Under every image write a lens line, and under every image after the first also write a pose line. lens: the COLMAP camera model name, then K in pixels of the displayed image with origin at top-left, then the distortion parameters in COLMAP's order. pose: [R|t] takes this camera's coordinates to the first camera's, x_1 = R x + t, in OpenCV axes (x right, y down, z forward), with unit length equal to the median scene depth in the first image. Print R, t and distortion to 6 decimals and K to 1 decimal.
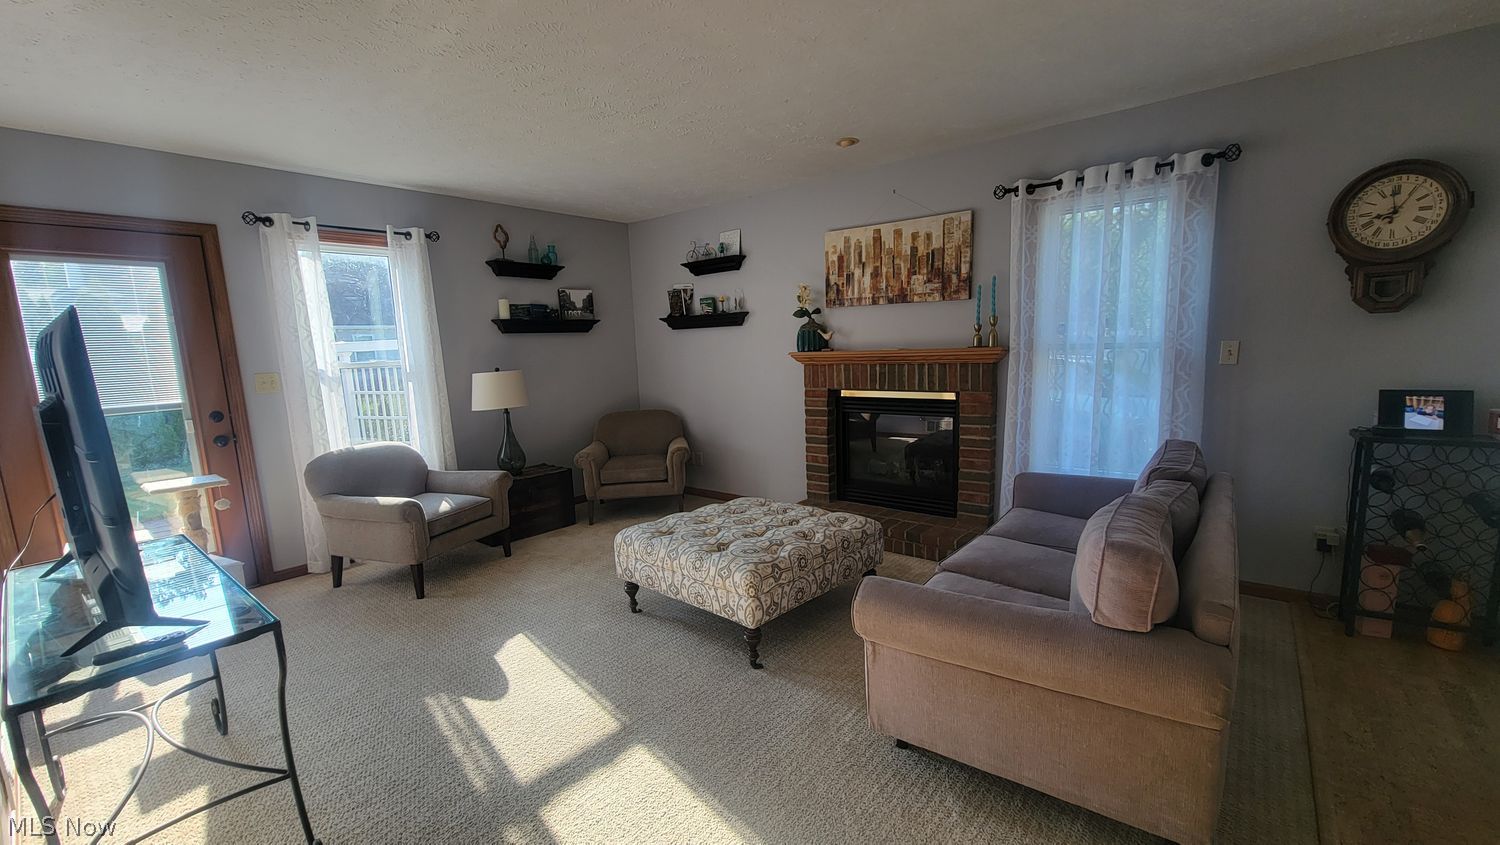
lens RADIAL K [[612.1, 0, 755.8], [0, 612.1, 435.3], [0, 0, 1]] dist [-0.002166, -0.000242]
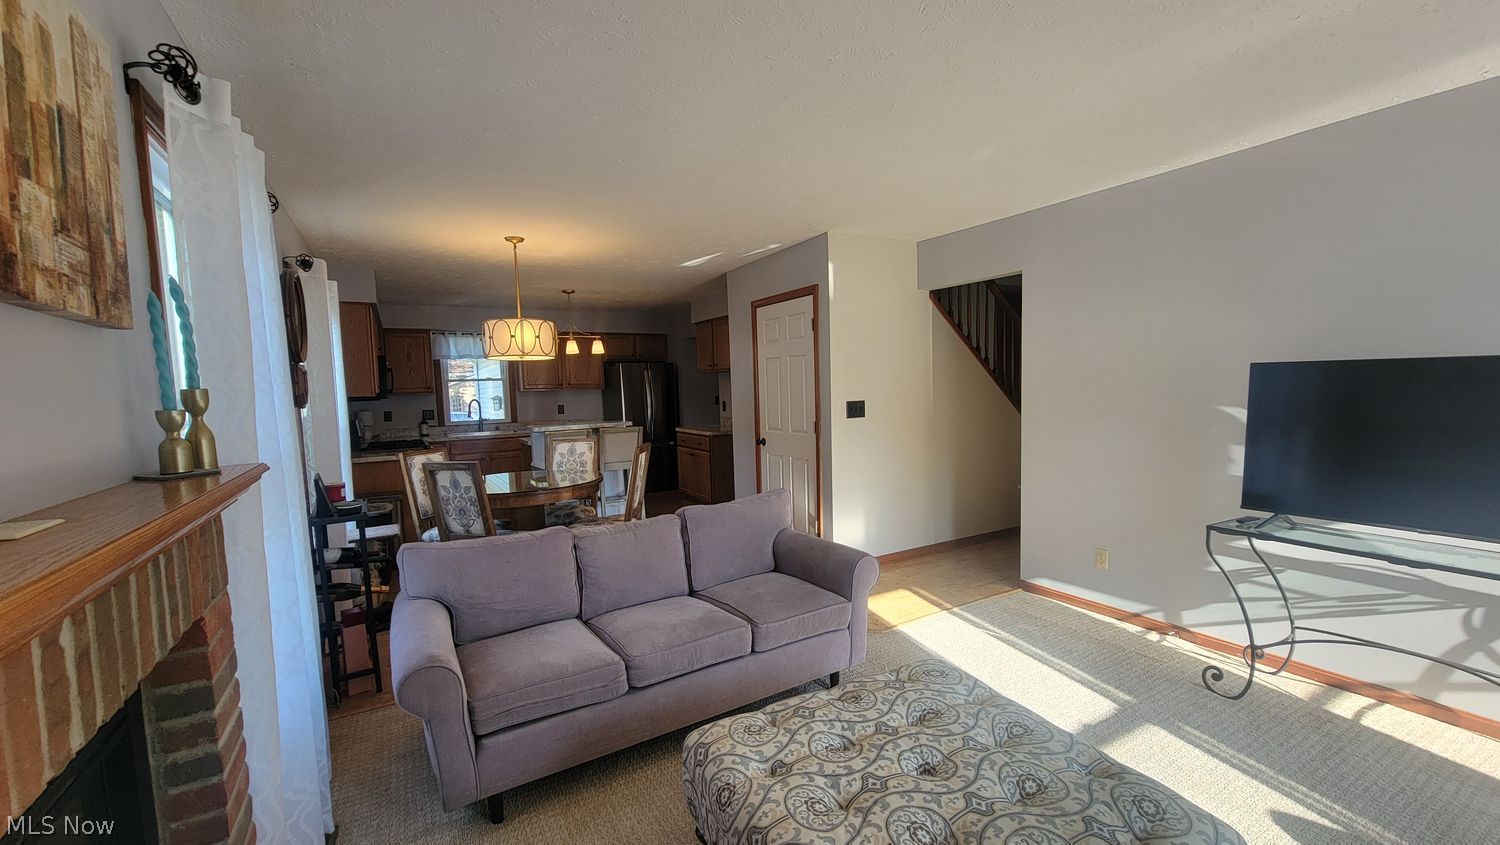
lens RADIAL K [[609.9, 0, 761.9], [0, 609.9, 431.6], [0, 0, 1]] dist [-0.000114, -0.000077]
pose [[-0.937630, 0.035967, 0.345770, -0.053162], [0.111881, 0.972936, 0.202184, -0.183001], [-0.329140, 0.228258, -0.916278, 1.096523]]
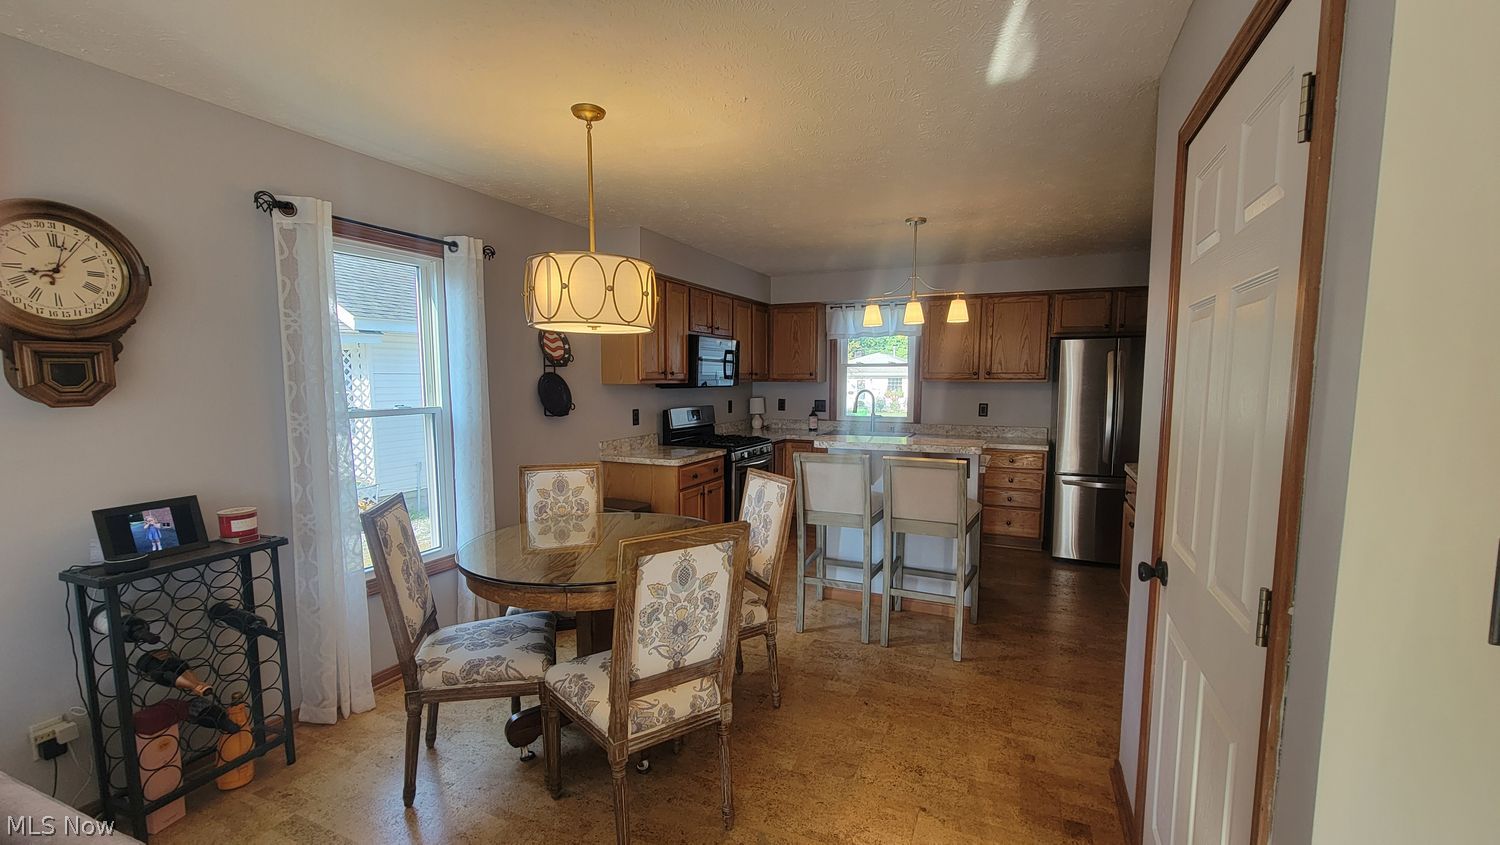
lens RADIAL K [[612.1, 0, 755.8], [0, 612.1, 435.3], [0, 0, 1]] dist [-0.002166, -0.000242]
pose [[-0.264363, -0.056725, 0.962754, 0.074131], [0.151040, 0.983515, 0.099422, -0.075071], [-0.952522, 0.171698, -0.251437, 0.266008]]
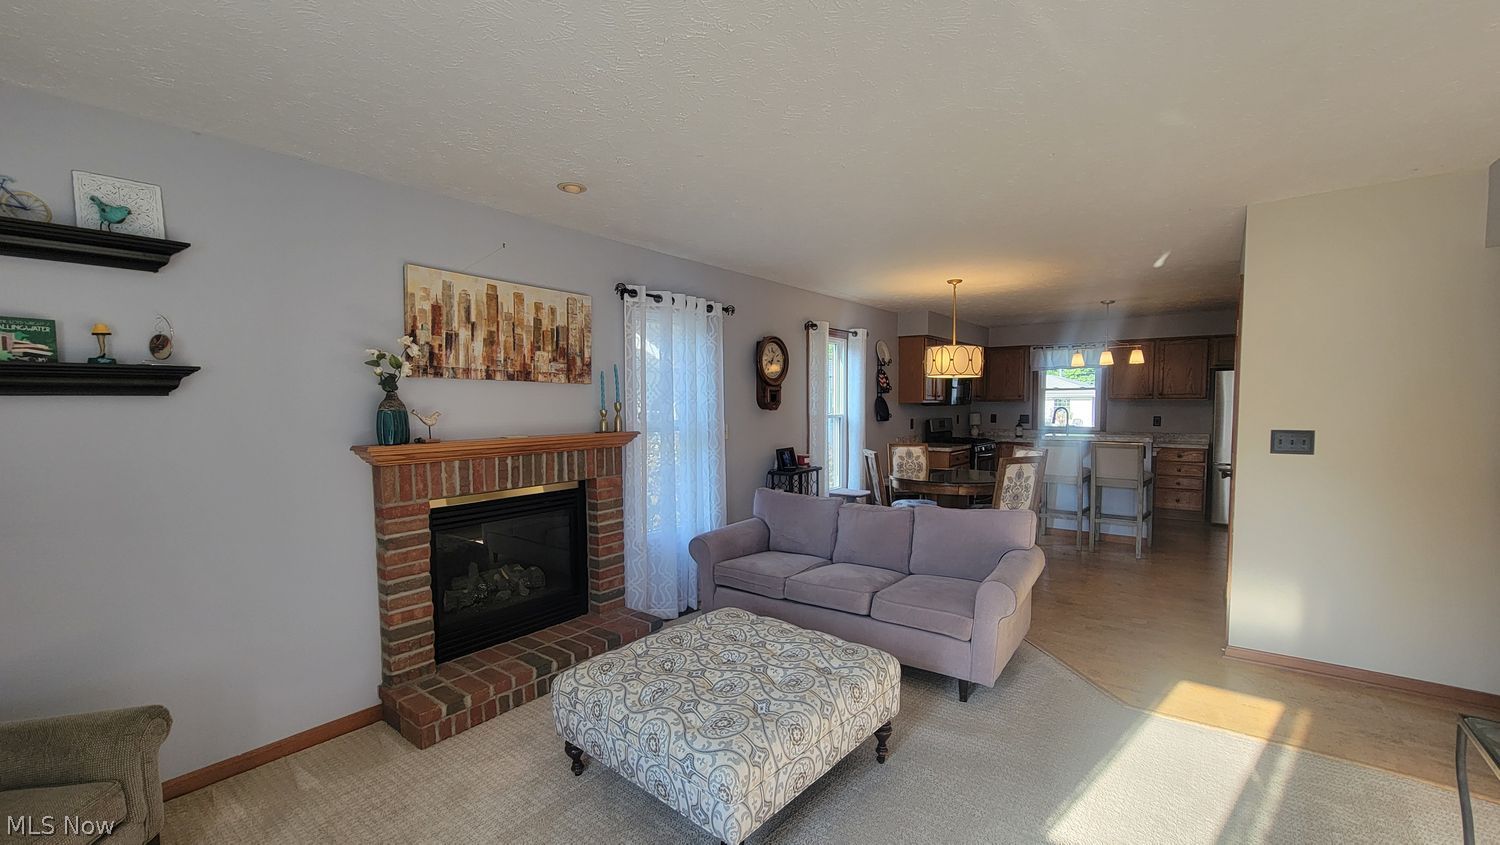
lens RADIAL K [[612.1, 0, 755.8], [0, 612.1, 435.3], [0, 0, 1]] dist [-0.002166, -0.000242]
pose [[-0.033794, -0.020373, 0.999221, -0.593747], [0.155409, 0.987524, 0.025391, -0.114954], [-0.987272, 0.156146, -0.030206, 0.719739]]
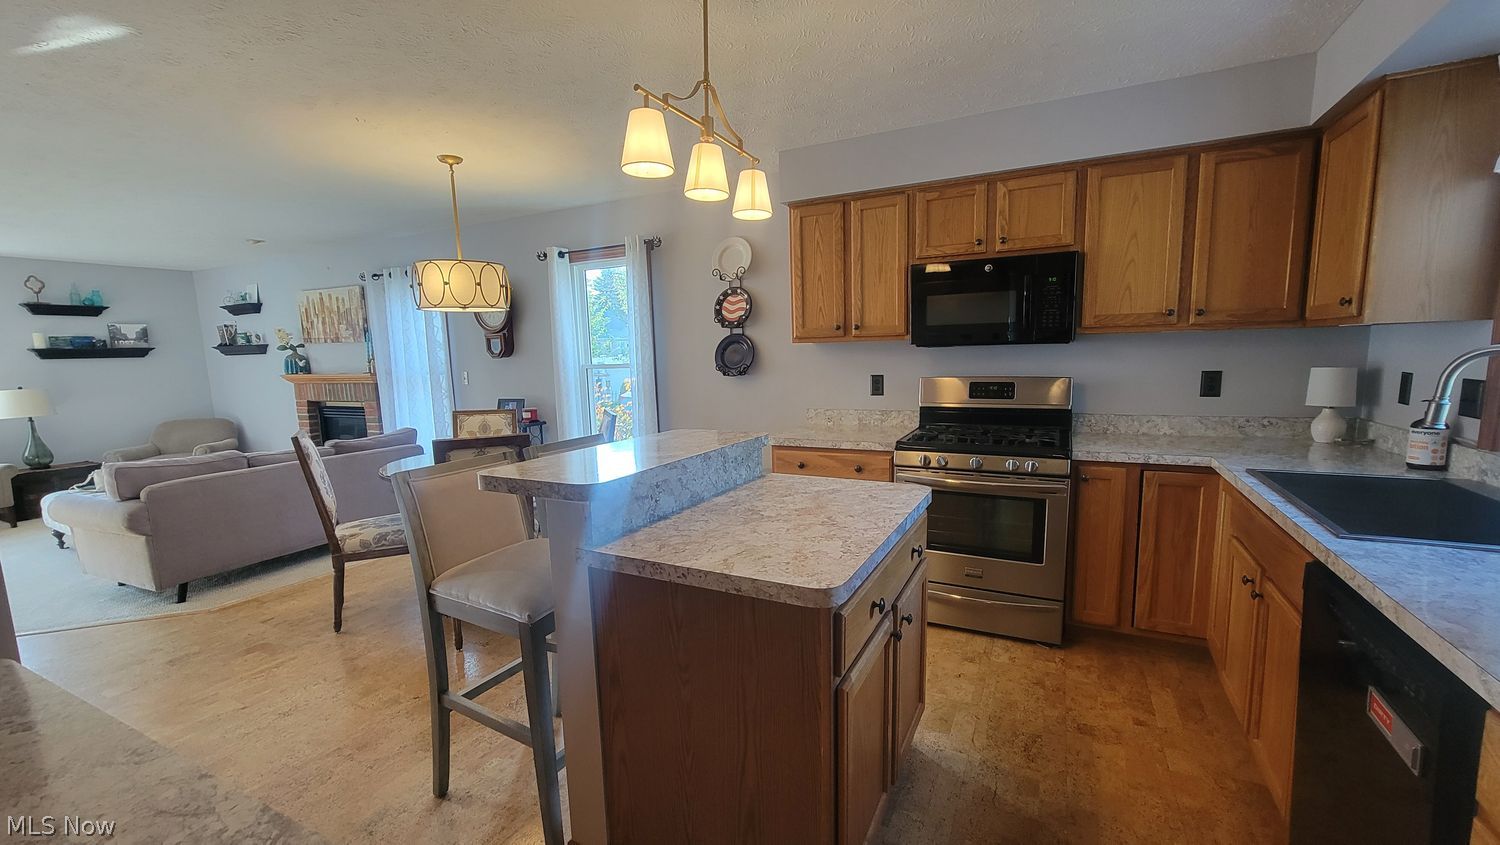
lens RADIAL K [[612.1, 0, 755.8], [0, 612.1, 435.3], [0, 0, 1]] dist [-0.002166, -0.000242]
pose [[0.975371, -0.021200, 0.219551, 0.890591], [0.025065, 0.999576, -0.014832, 0.056209], [-0.219143, 0.019970, 0.975488, -0.663827]]
